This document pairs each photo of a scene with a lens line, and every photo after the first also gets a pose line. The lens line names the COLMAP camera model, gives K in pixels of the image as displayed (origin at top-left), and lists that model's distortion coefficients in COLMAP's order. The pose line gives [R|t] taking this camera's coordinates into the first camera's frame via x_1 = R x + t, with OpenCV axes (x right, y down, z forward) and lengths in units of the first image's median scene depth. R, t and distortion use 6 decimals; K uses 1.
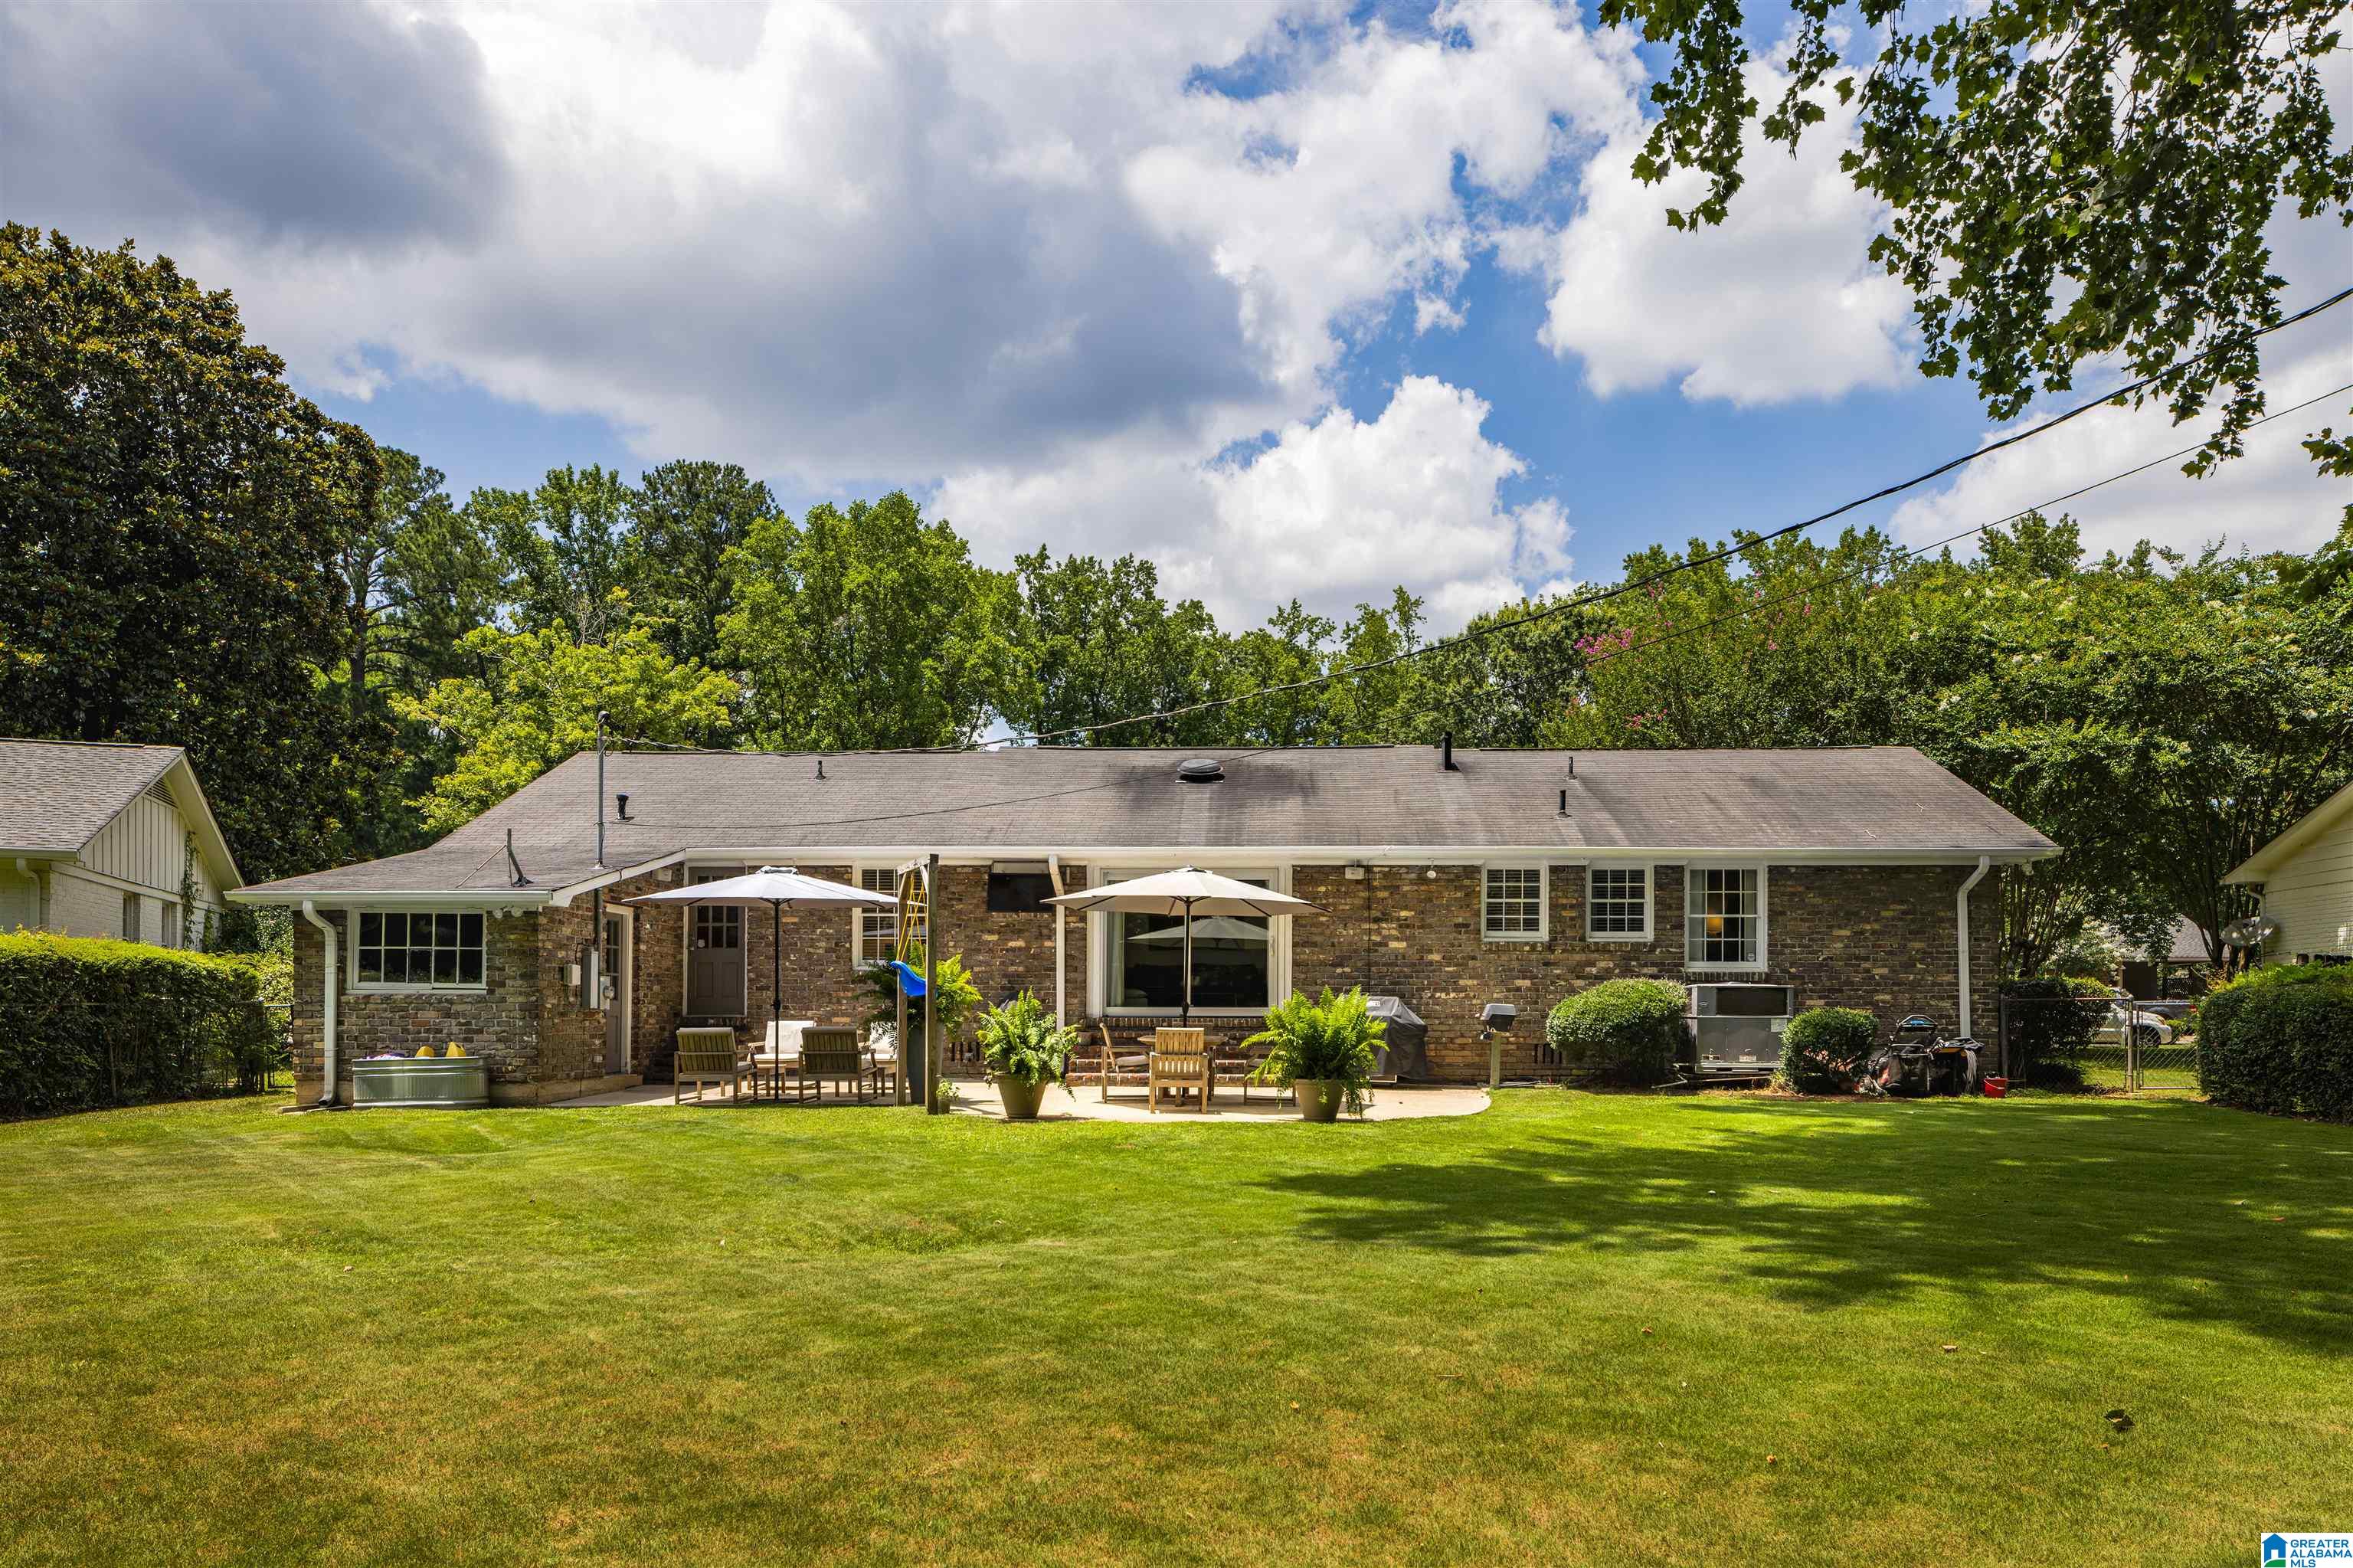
lens RADIAL K [[1639.6, 0, 1236.9], [0, 1639.6, 833.4], [0, 0, 1]] dist [-0.011077, 0.003848]
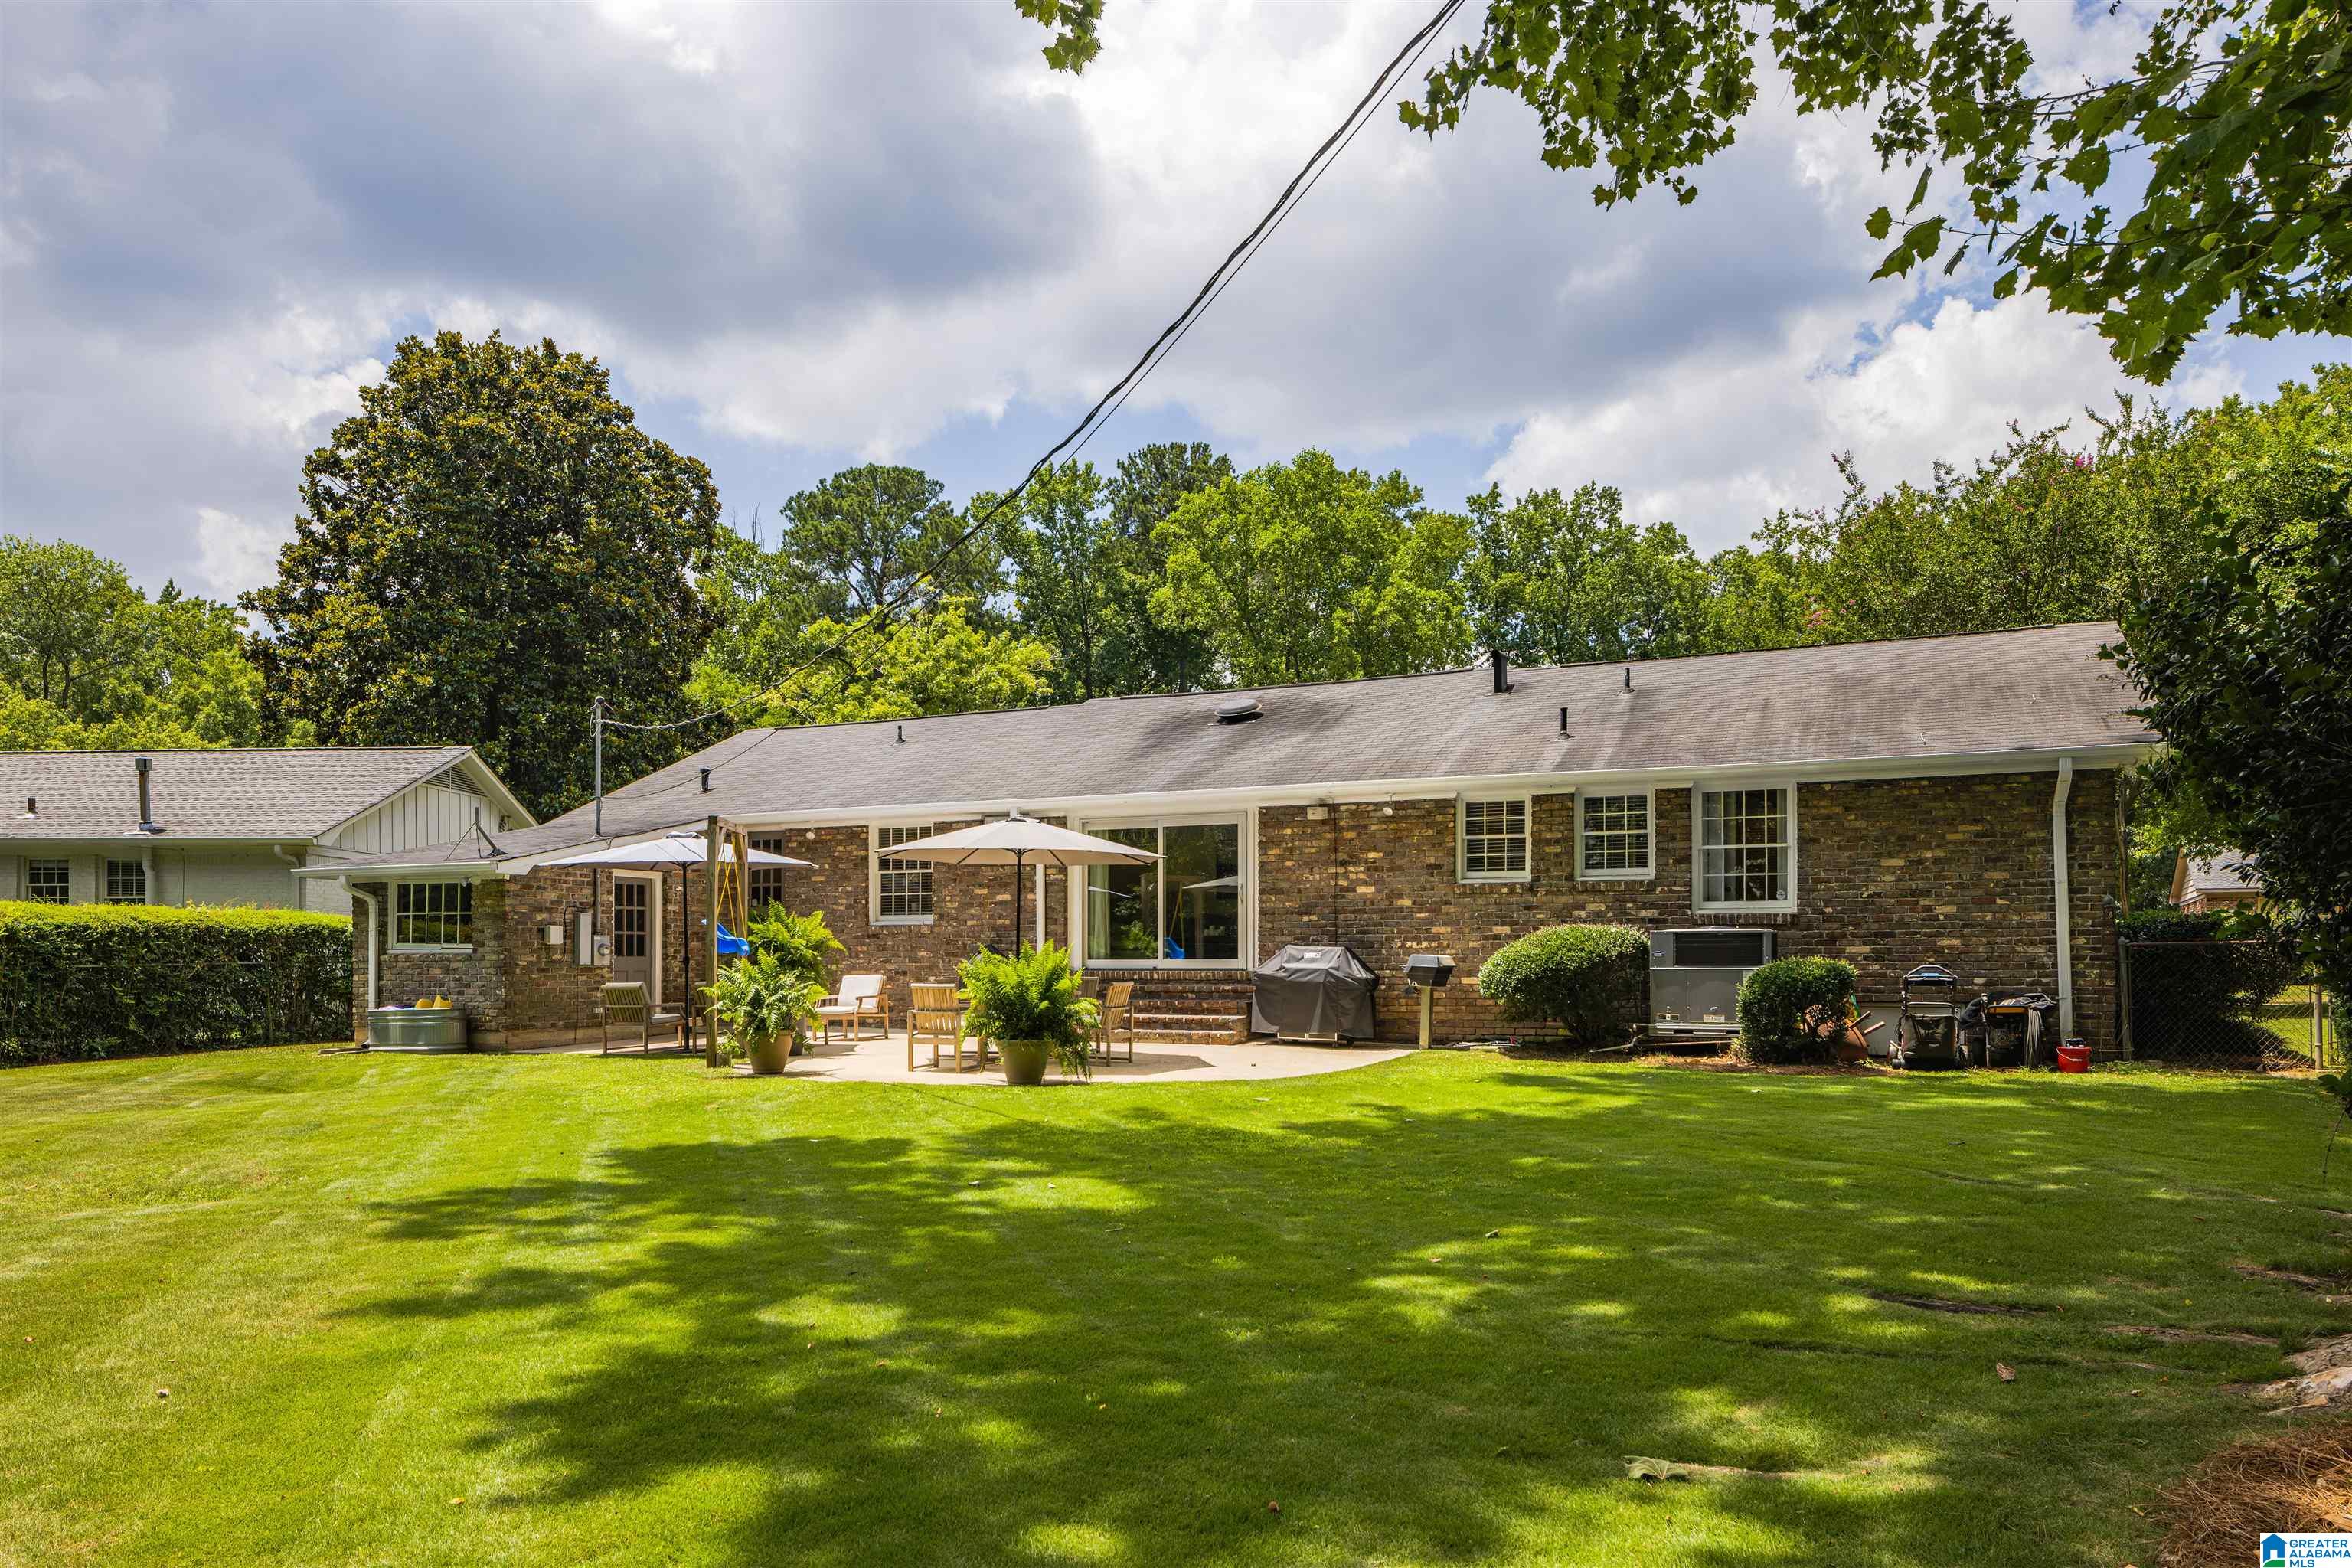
lens RADIAL K [[1617.5, 0, 1176.0], [0, 1617.5, 784.0], [0, 0, 1]] dist [-0.014373, 0.004690]
pose [[0.918783, -0.047732, -0.391866, 0.355788], [0.048846, 0.998781, -0.007131, 0.010532], [0.391729, -0.012590, 0.919995, 0.131988]]
